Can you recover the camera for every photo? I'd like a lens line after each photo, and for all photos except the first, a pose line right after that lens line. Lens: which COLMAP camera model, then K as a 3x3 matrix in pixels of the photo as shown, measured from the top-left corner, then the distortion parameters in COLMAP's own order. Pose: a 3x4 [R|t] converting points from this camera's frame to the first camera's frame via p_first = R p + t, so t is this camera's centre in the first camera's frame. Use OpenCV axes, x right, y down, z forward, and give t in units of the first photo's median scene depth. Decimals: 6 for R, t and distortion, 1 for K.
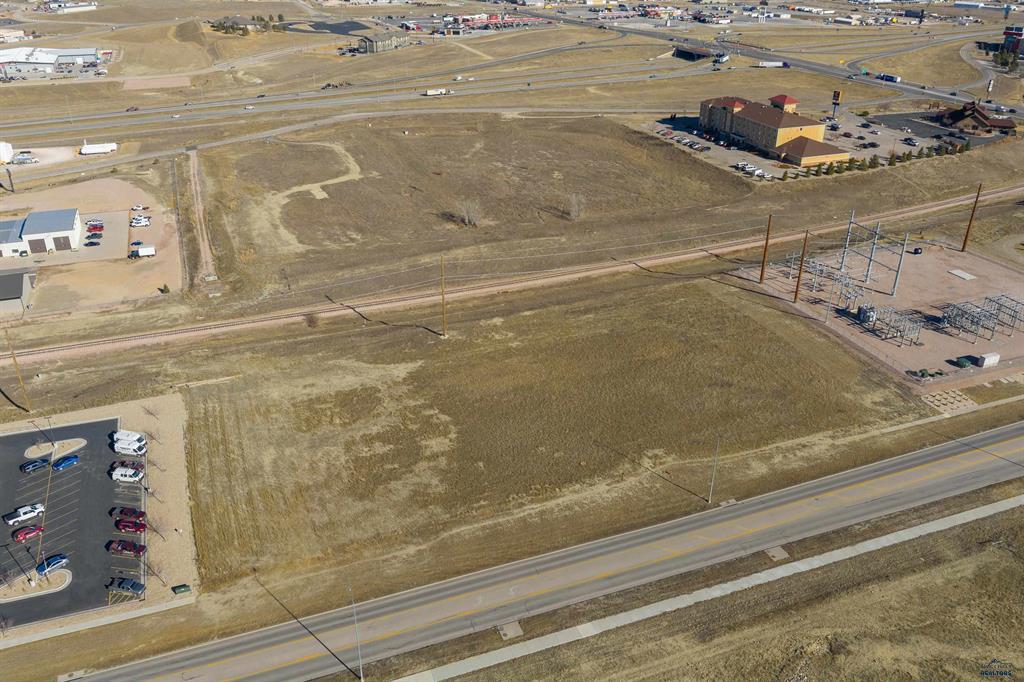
lens RADIAL K [[844.9, 0, 512.0], [0, 844.9, 341.0], [0, 0, 1]] dist [0.020496, -0.022011]
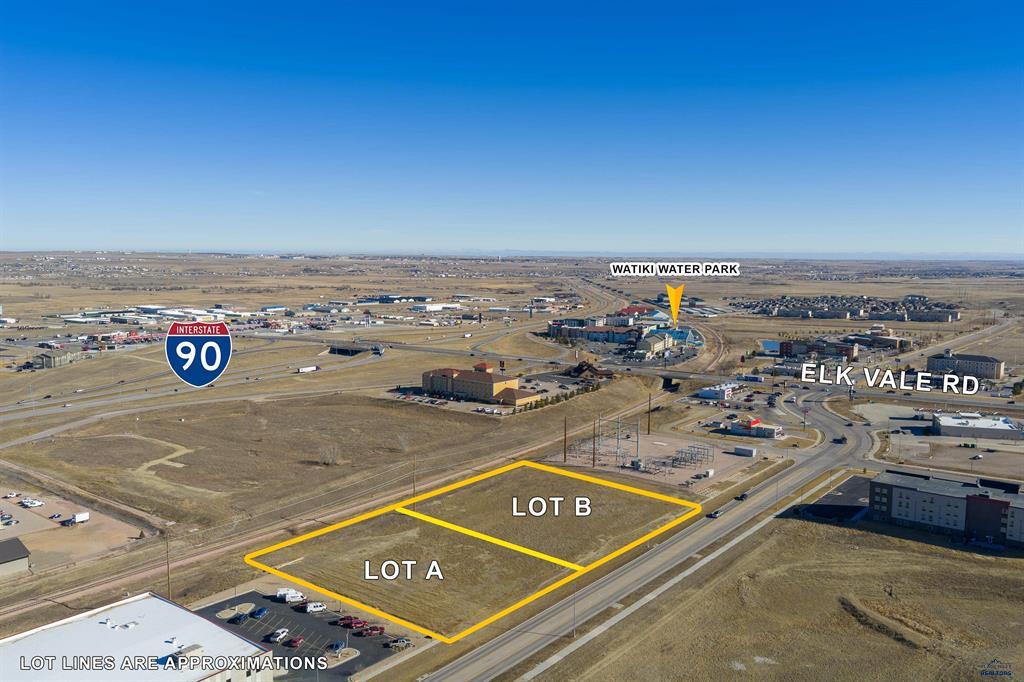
lens RADIAL K [[844.9, 0, 512.0], [0, 844.9, 341.0], [0, 0, 1]] dist [0.020496, -0.022011]
pose [[0.860422, -0.054644, 0.506644, -0.586804], [0.227347, 0.930964, -0.285690, 0.151524], [-0.456056, 0.360997, 0.813446, -0.313064]]
